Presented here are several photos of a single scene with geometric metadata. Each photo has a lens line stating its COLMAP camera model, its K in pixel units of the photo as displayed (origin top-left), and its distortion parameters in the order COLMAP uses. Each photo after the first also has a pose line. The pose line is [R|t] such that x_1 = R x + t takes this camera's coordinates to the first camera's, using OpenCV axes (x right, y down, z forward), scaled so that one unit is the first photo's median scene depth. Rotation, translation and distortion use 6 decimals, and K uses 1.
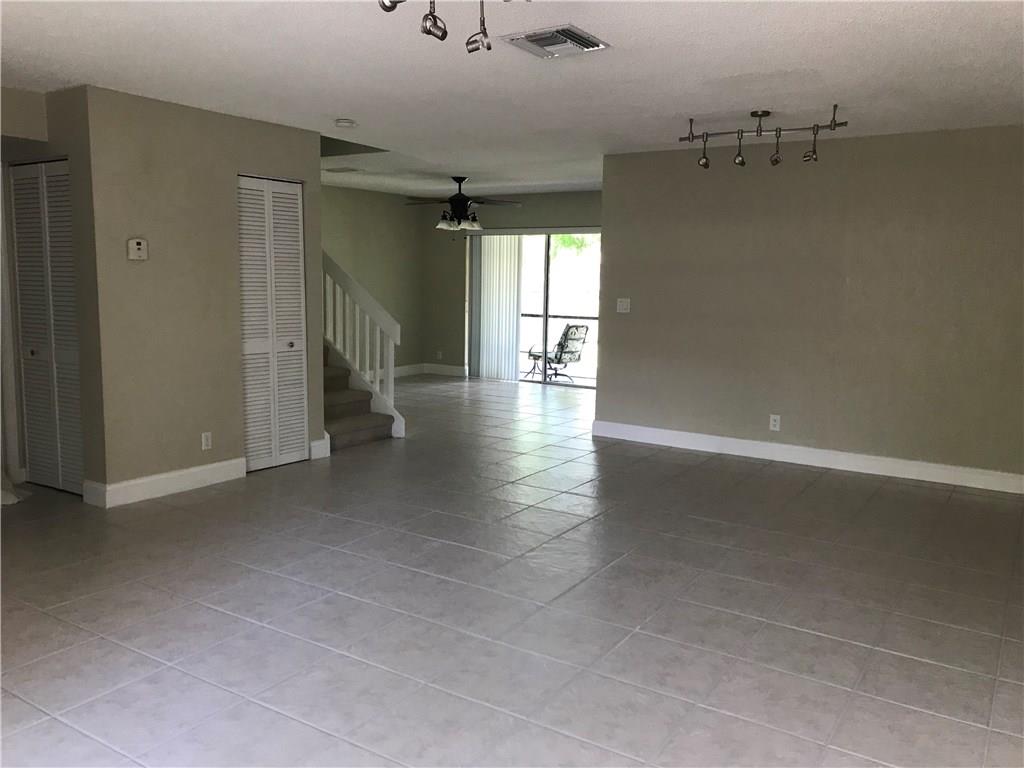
lens RADIAL K [[841.2, 0, 512.9], [0, 841.2, 377.1], [0, 0, 1]] dist [0.065805, -0.110812]
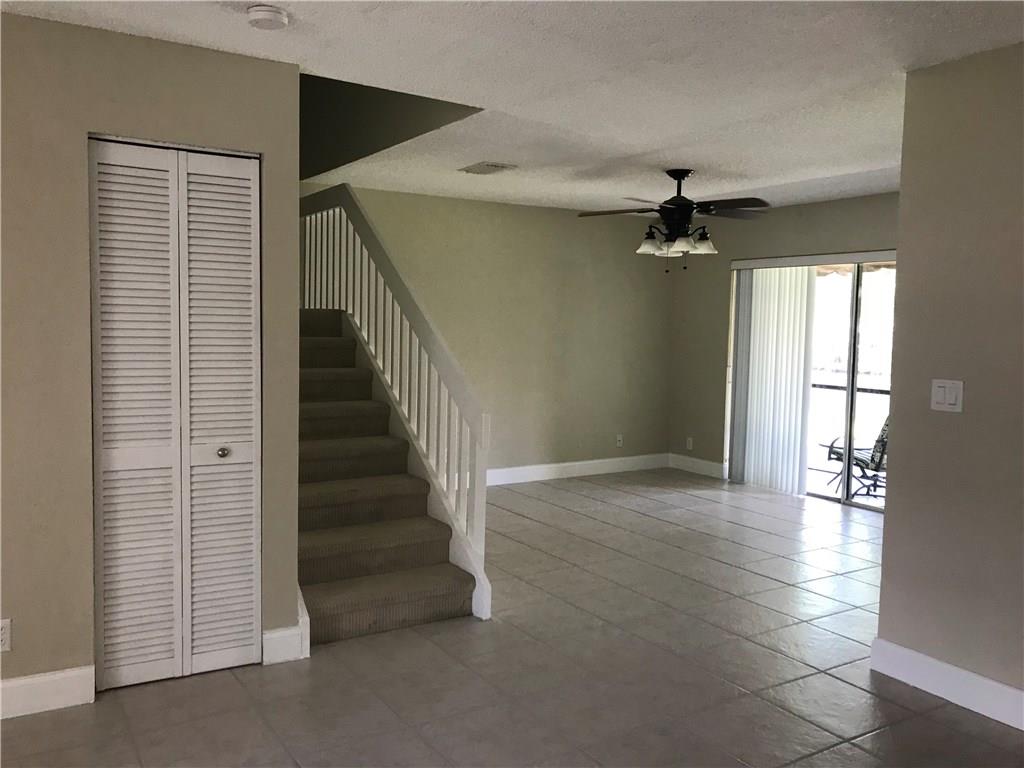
lens RADIAL K [[841.2, 0, 512.9], [0, 841.2, 377.1], [0, 0, 1]] dist [0.065805, -0.110812]
pose [[0.905714, 0.030883, -0.422762, 0.092976], [-0.057296, 0.997109, -0.049911, -0.048416], [0.419998, 0.069427, 0.904865, 0.401760]]
